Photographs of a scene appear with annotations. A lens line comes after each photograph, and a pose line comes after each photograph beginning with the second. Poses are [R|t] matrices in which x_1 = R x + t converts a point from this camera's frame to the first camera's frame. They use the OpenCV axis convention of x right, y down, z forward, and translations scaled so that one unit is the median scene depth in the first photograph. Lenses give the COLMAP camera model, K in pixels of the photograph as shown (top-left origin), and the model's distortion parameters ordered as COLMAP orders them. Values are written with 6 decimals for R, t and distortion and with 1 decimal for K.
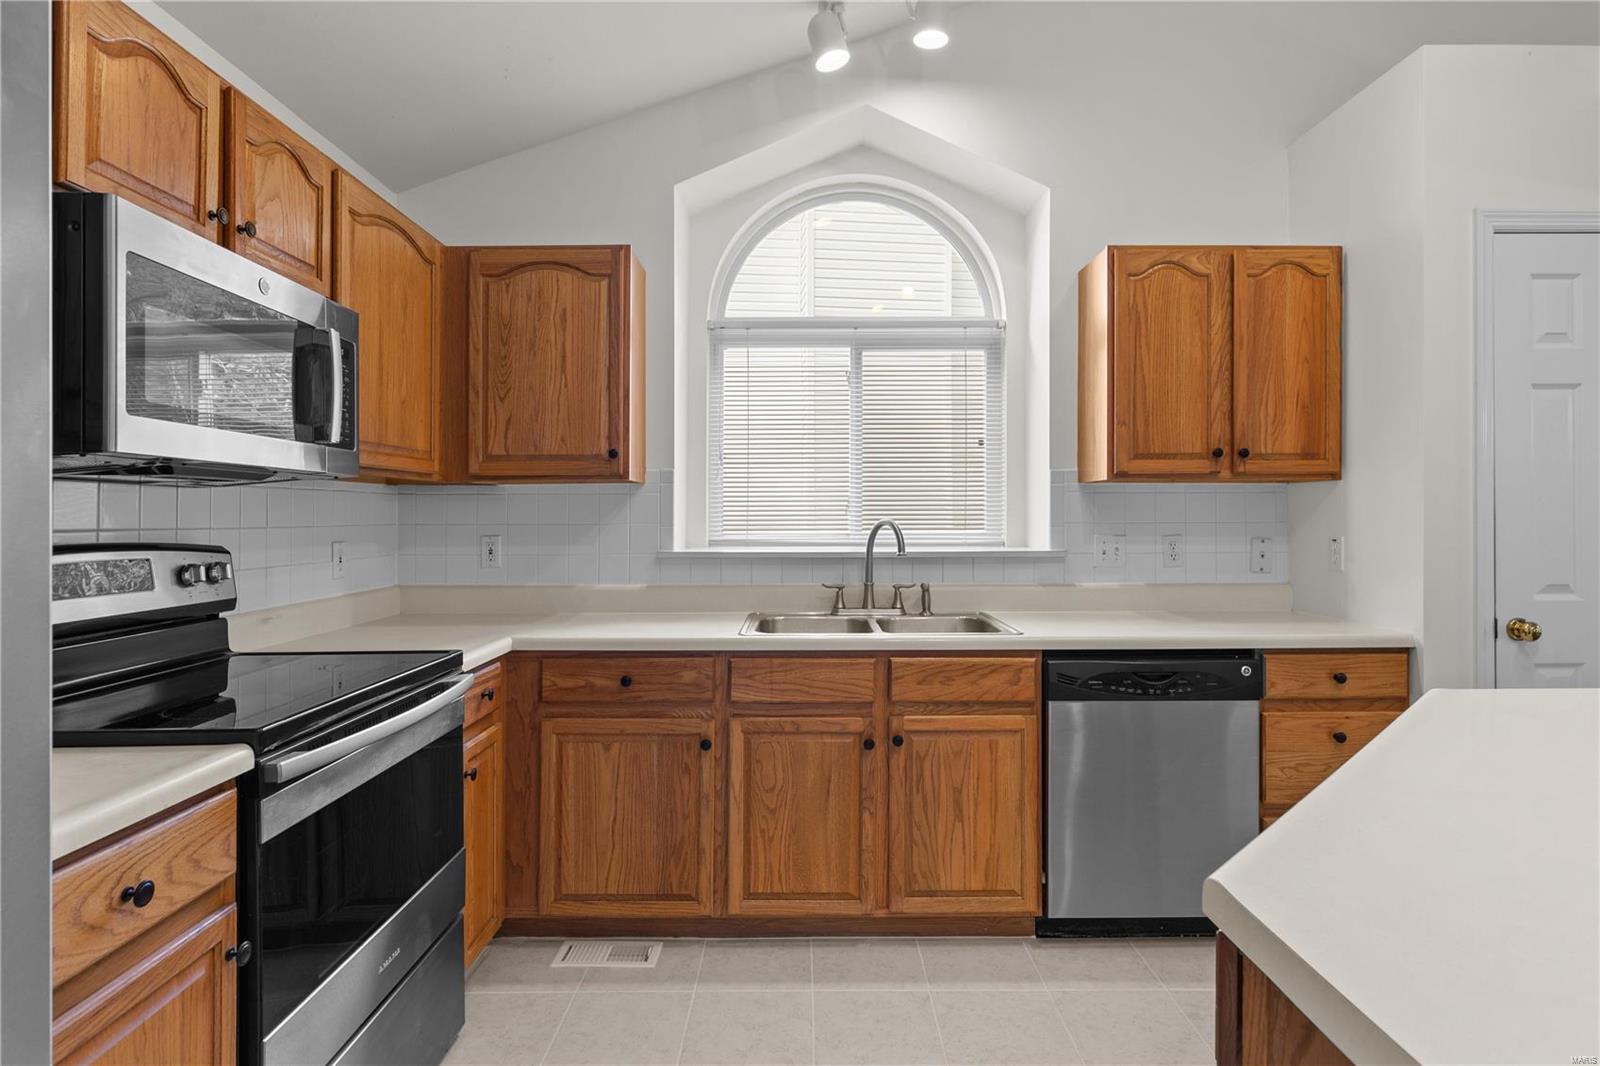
lens RADIAL K [[847.8, 0, 803.3], [0, 847.8, 508.9], [0, 0, 1]] dist [-0.002281, -0.000387]
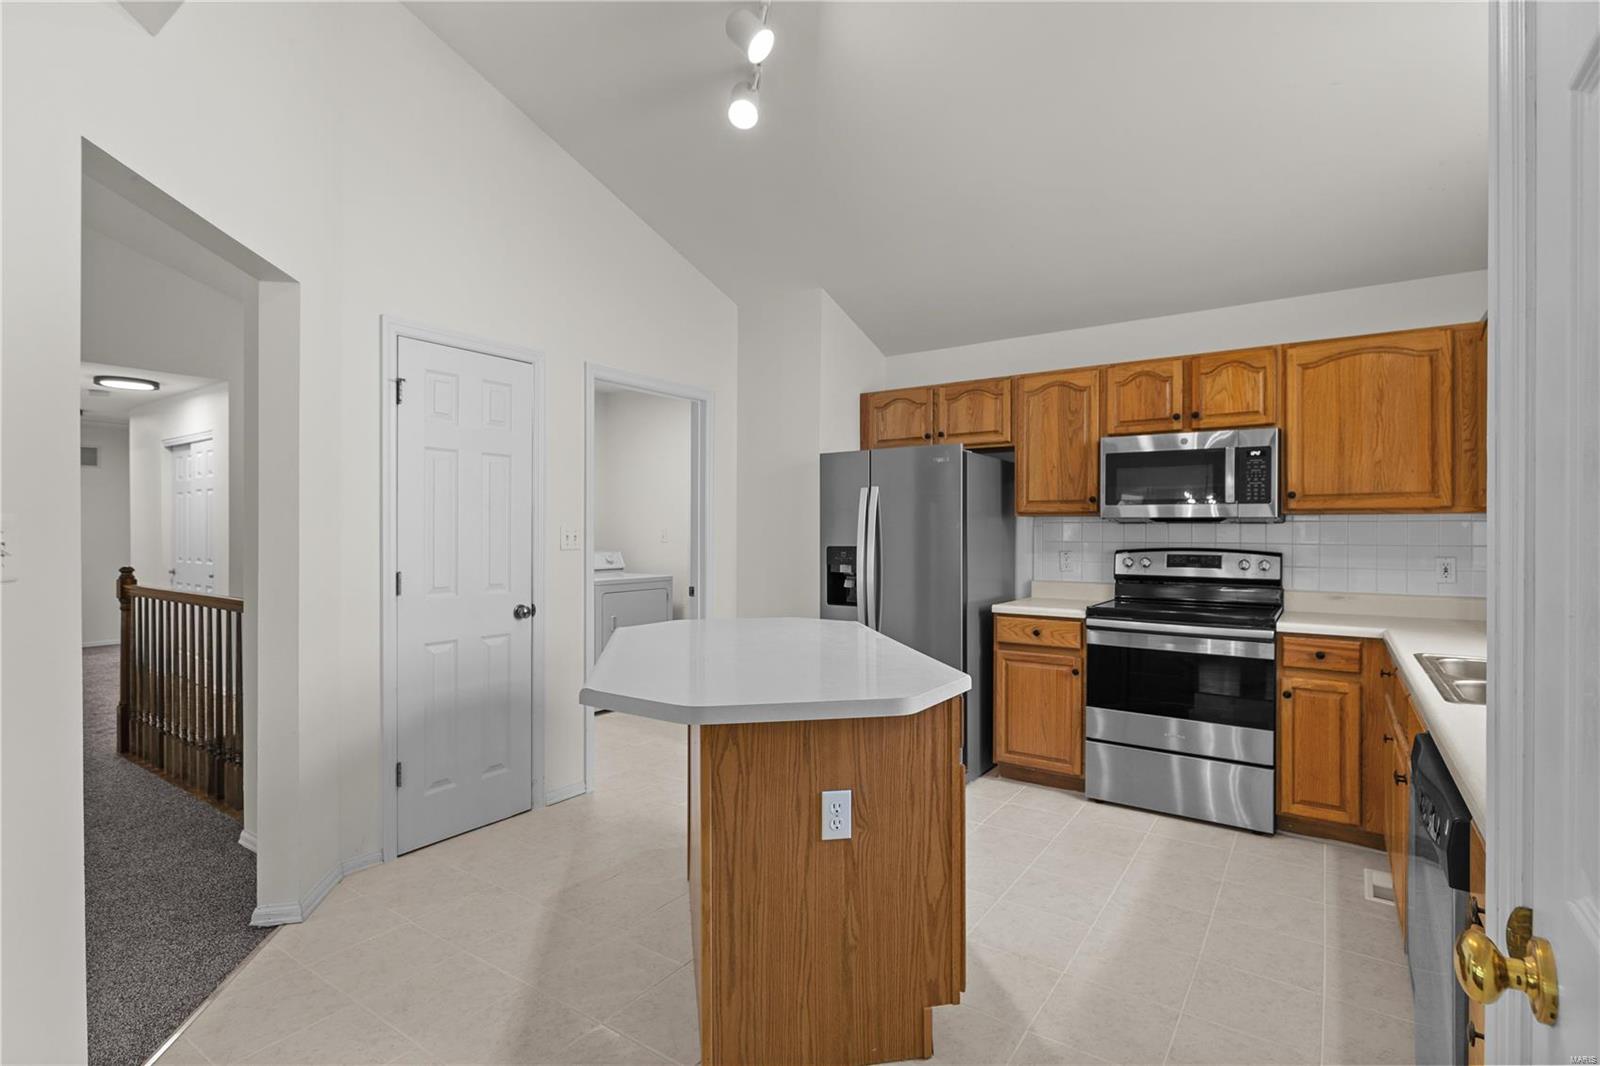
lens RADIAL K [[751.7, 0, 799.3], [0, 751.7, 537.5], [0, 0, 1]] dist [-0.001433, -0.000347]
pose [[-0.584667, 0.010066, -0.811211, 1.053551], [0.005270, 0.999949, 0.008610, -0.010070], [0.811256, 0.000759, -0.584691, 0.837564]]
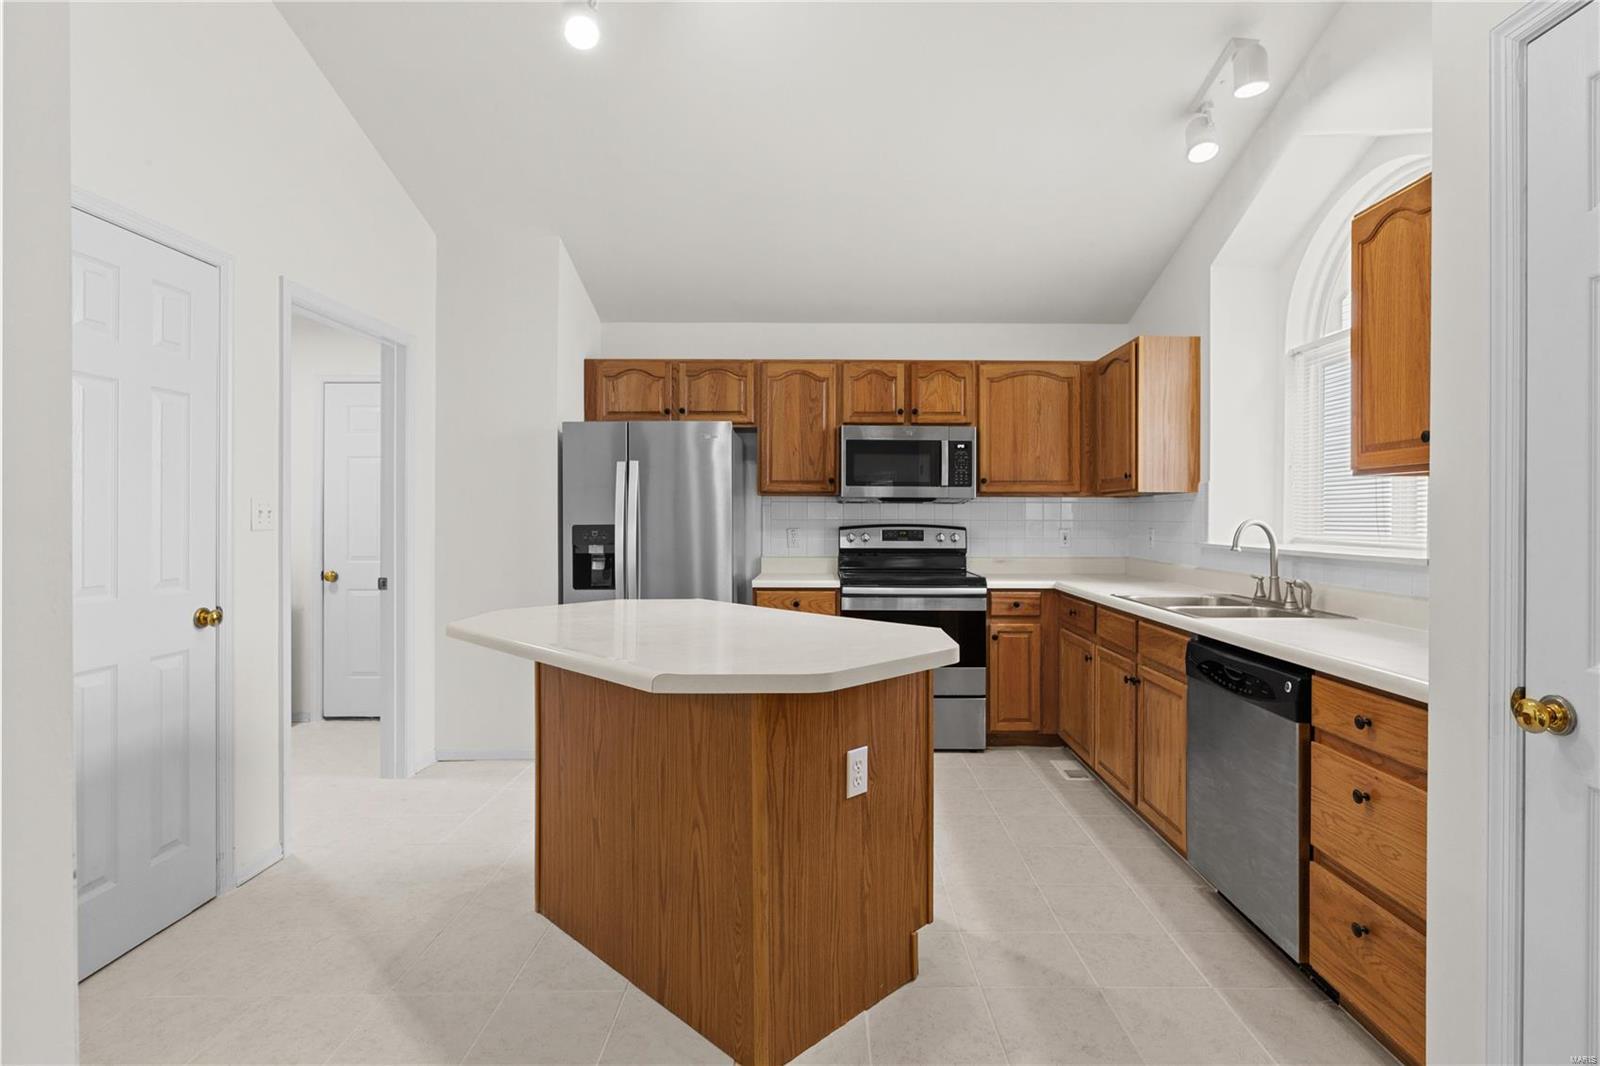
lens RADIAL K [[790.6, 0, 809.0], [0, 790.6, 524.0], [0, 0, 1]] dist [0.003054, 0.000229]
pose [[-0.019720, 0.012333, -0.999729, 1.227110], [0.003230, 0.999919, 0.012272, 0.003373], [0.999800, -0.002987, -0.019758, 0.443890]]
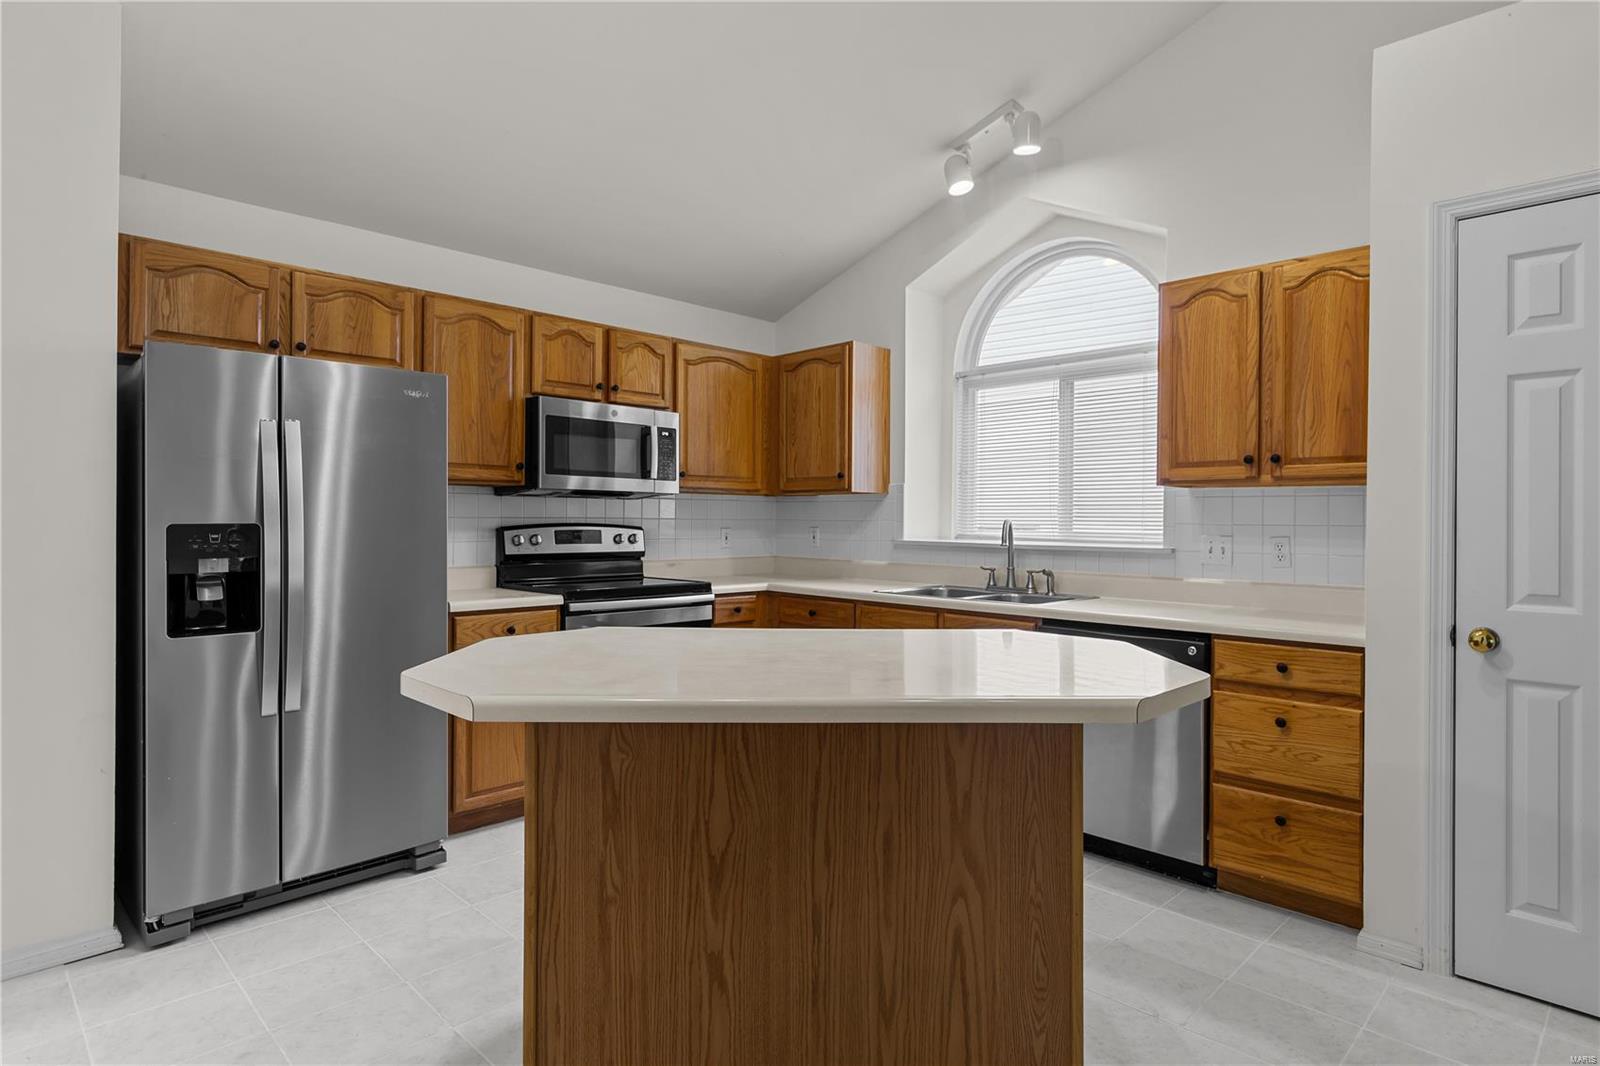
lens RADIAL K [[880.9, 0, 798.4], [0, 880.9, 523.2], [0, 0, 1]] dist [0.010585, 0.000042]
pose [[0.695333, 0.011796, -0.718590, 0.899488], [-0.005784, 0.999925, 0.010817, 0.006372], [0.718664, -0.003365, 0.695349, -0.199271]]
